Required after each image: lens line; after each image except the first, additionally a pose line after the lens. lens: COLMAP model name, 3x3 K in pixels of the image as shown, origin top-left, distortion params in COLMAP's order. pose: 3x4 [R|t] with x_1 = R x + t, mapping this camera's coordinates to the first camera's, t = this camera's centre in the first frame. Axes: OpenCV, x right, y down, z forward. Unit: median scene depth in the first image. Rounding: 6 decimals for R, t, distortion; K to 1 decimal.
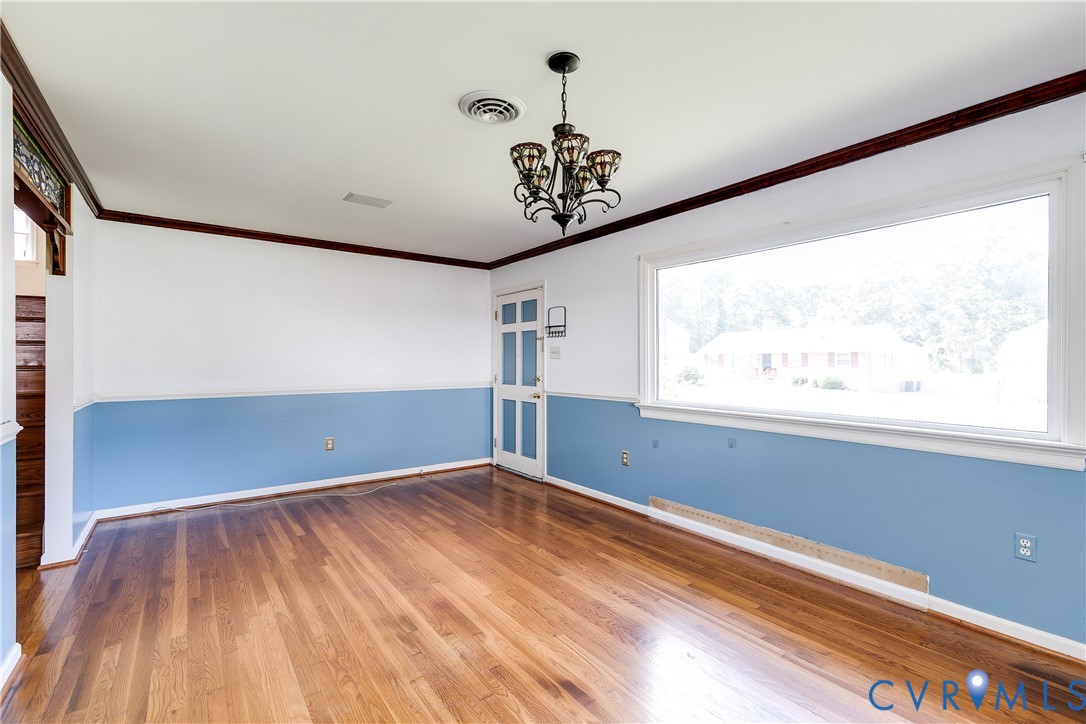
lens RADIAL K [[505.0, 0, 551.3], [0, 505.0, 360.5], [0, 0, 1]] dist [0.004505, 0.000719]
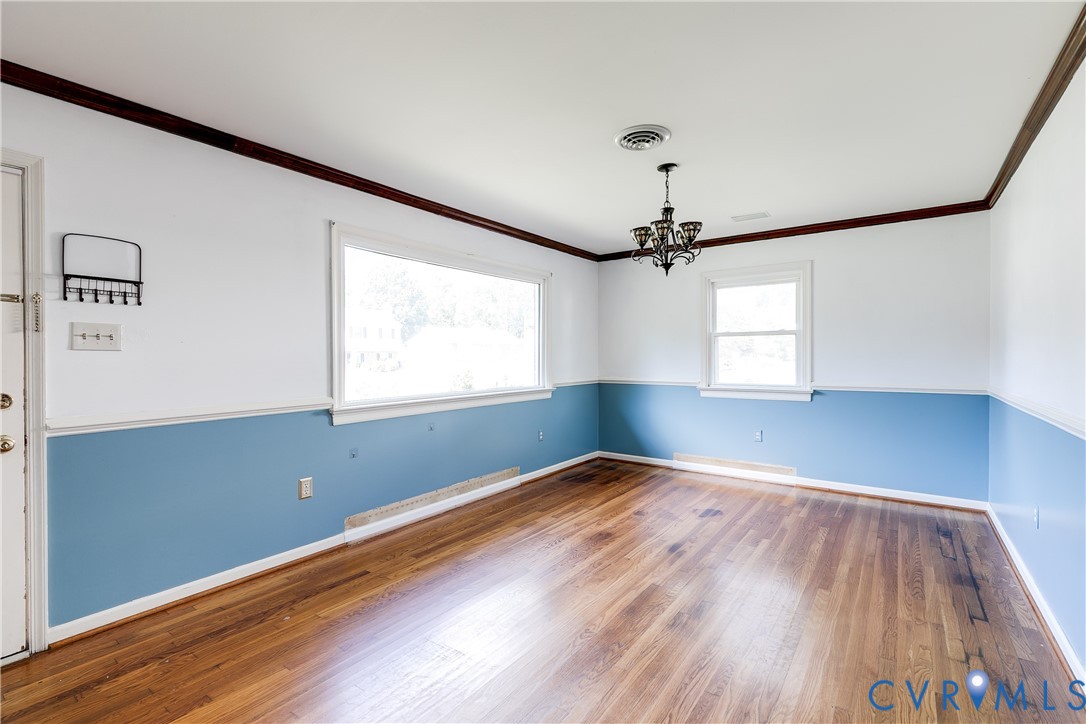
lens RADIAL K [[505.0, 0, 550.7], [0, 505.0, 359.6], [0, 0, 1]] dist [0.004505, 0.000719]
pose [[-0.329837, -0.008099, 0.944003, -0.864617], [0.001740, 0.999956, 0.009187, 0.001627], [-0.944036, 0.004672, -0.329808, 1.190484]]
